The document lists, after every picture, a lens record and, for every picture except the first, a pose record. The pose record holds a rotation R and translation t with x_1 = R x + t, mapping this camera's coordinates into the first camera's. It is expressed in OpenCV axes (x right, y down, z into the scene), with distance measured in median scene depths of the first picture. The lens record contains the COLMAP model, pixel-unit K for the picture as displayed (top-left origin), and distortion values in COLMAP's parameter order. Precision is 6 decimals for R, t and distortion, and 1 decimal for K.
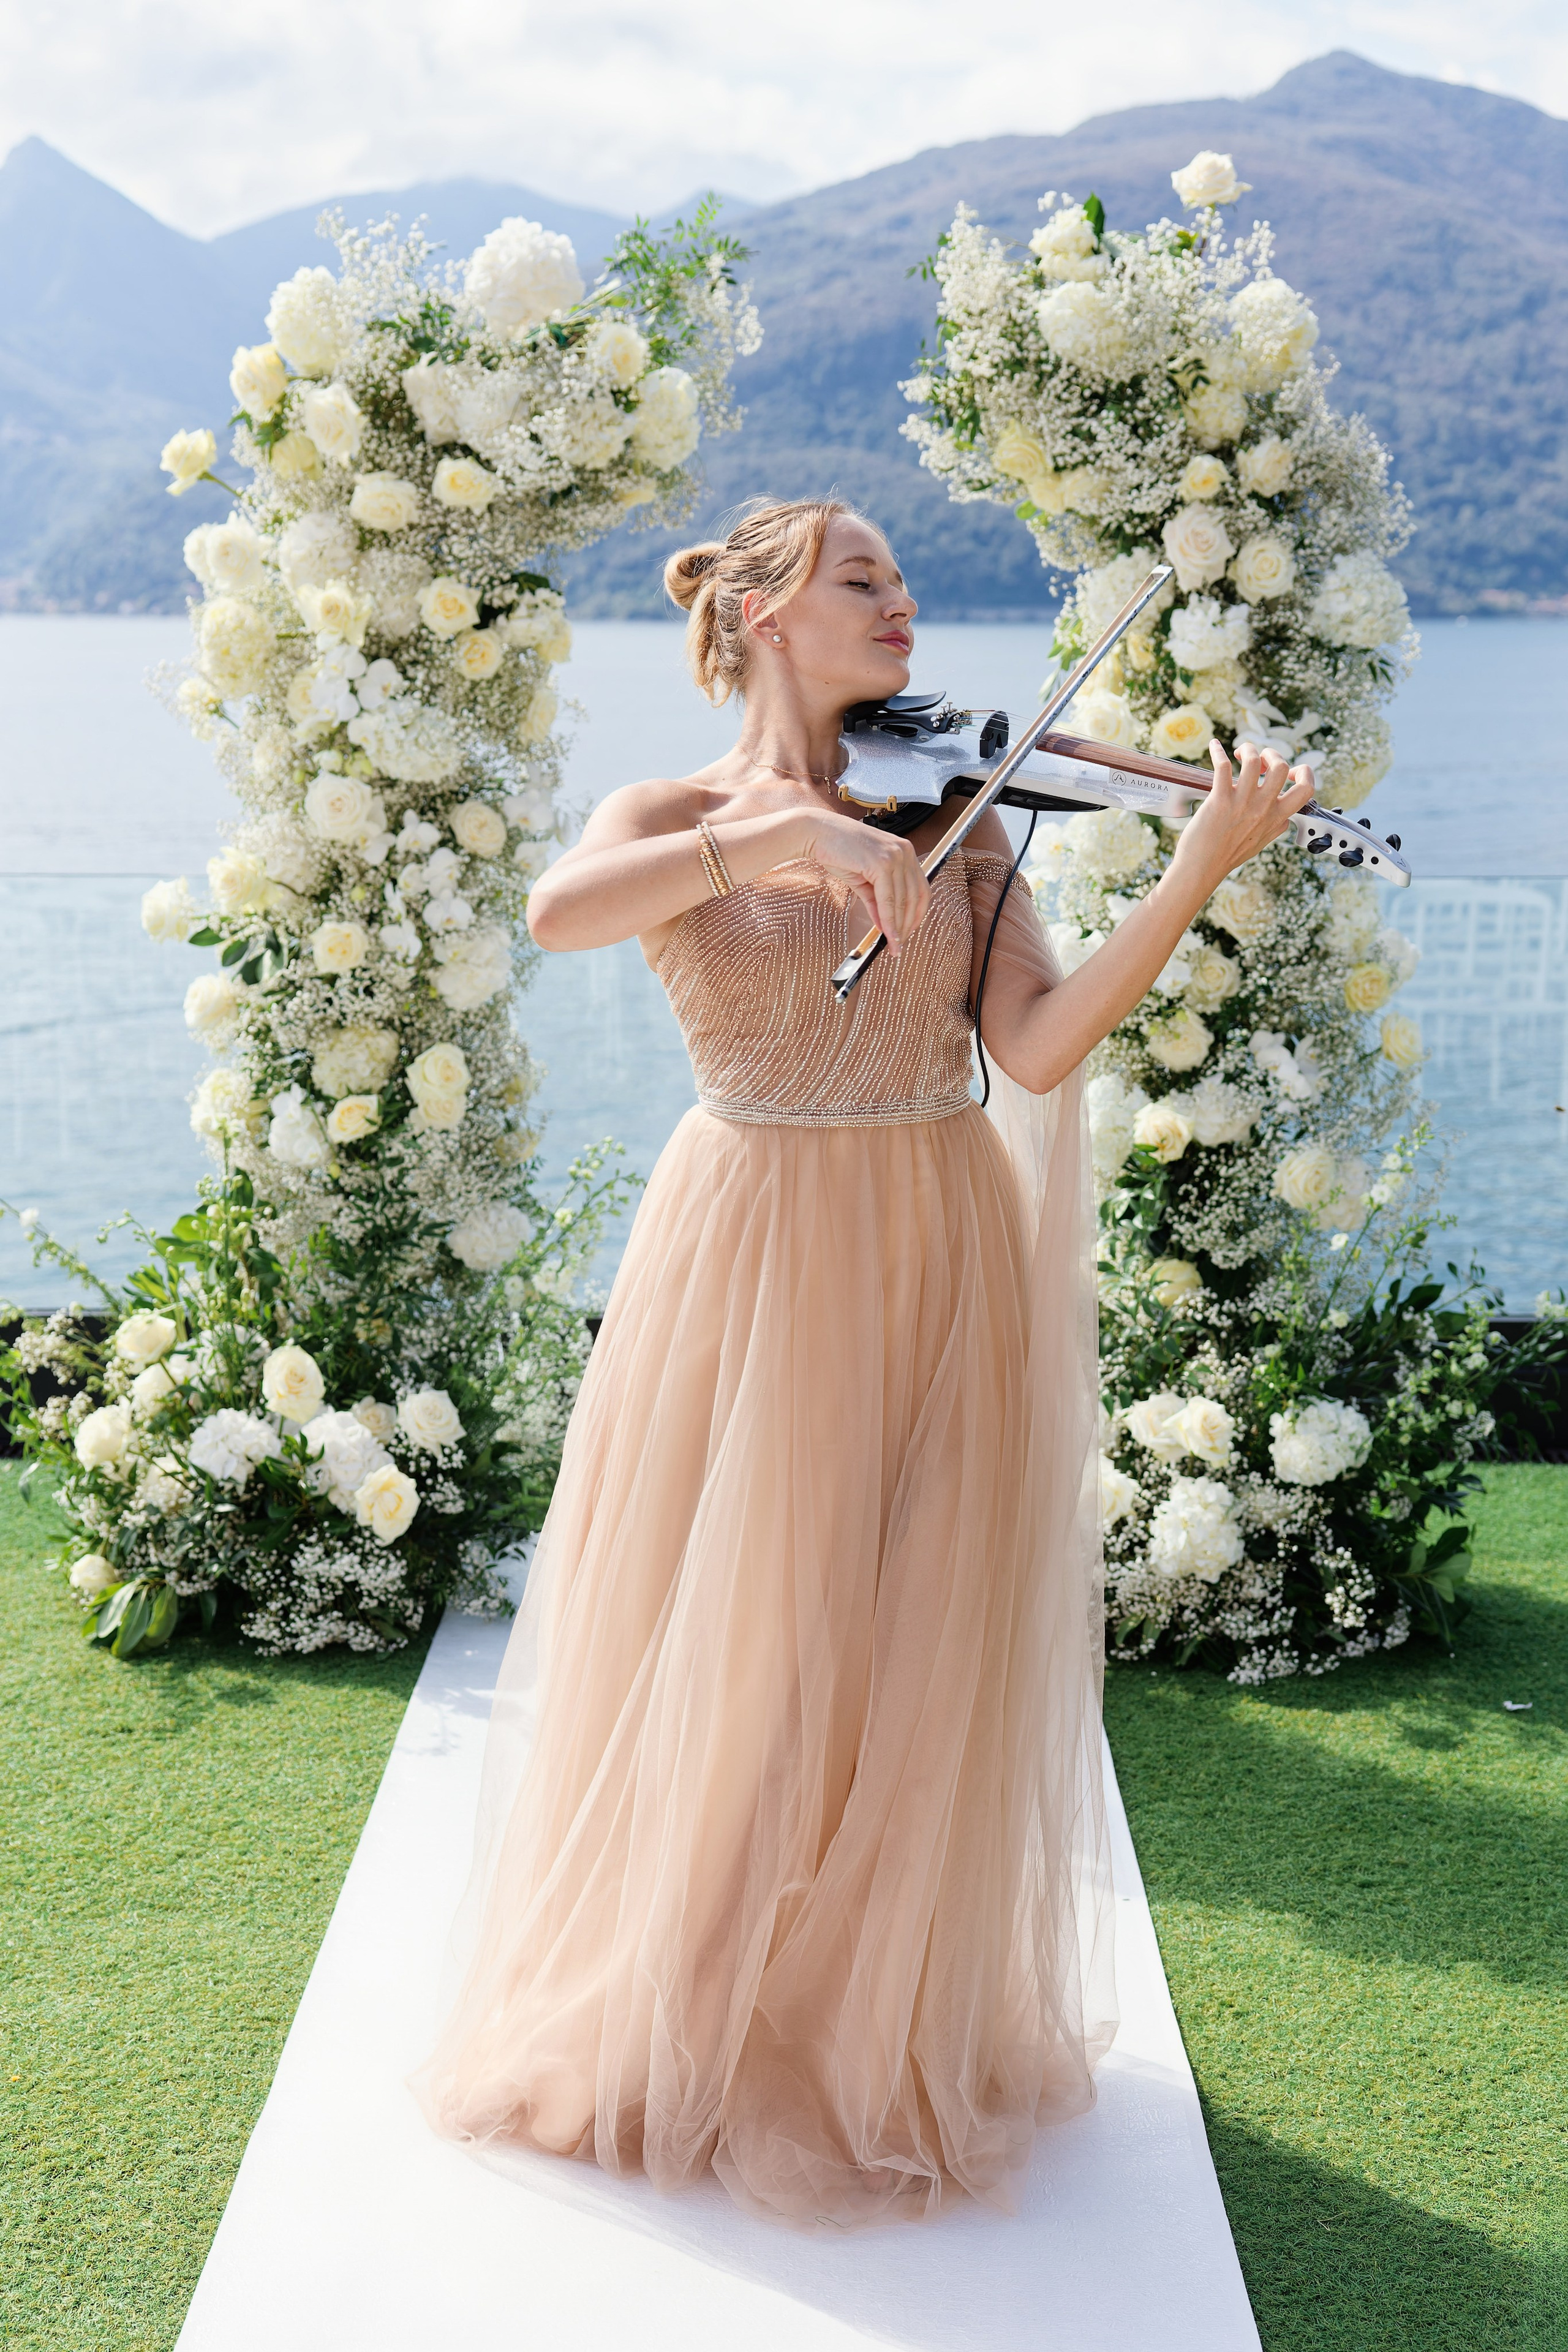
lens RADIAL K [[3033.0, 0, 776.3], [0, 3033.0, 1234.8], [0, 0, 1]] dist [0.024623, 0.001749]
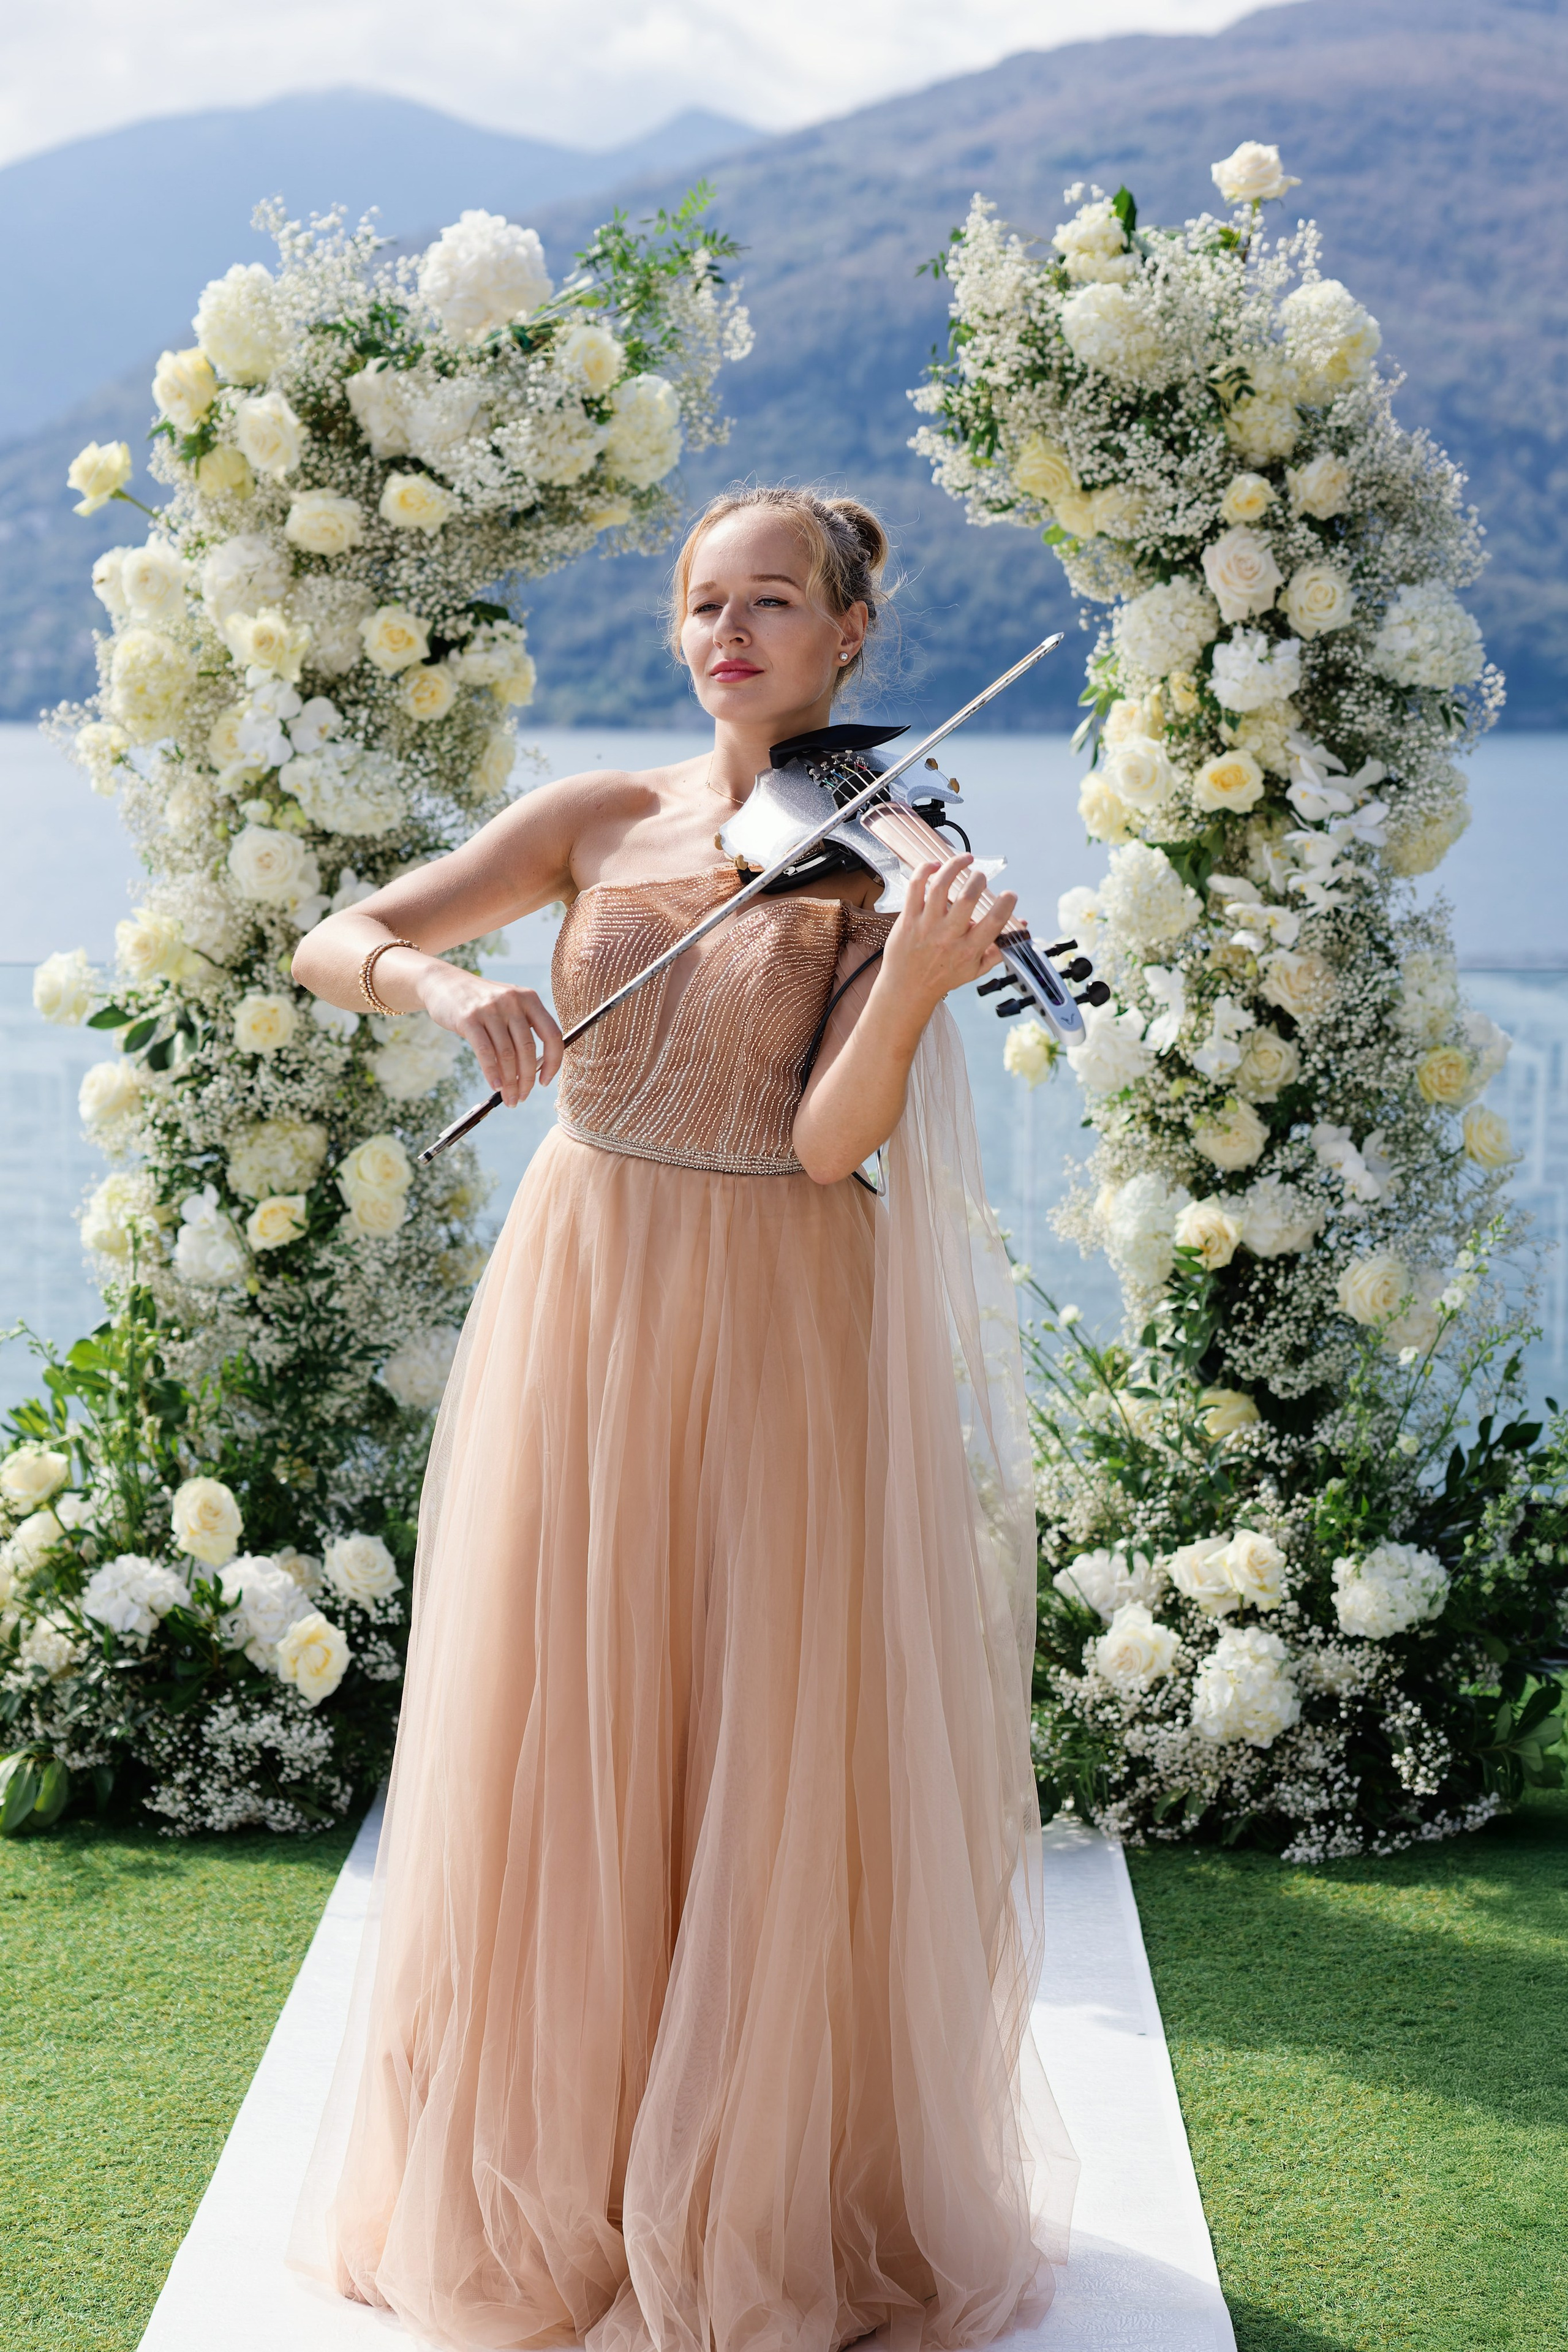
lens RADIAL K [[4551.0, 0, 780.1], [0, 4551.0, 1265.8], [0, 0, 1]] dist [0.015778, -0.542320]
pose [[0.999989, 0.003567, -0.003080, 0.008445], [-0.003805, 0.996720, -0.080842, 0.080852], [0.002782, 0.080852, 0.996722, -0.301165]]
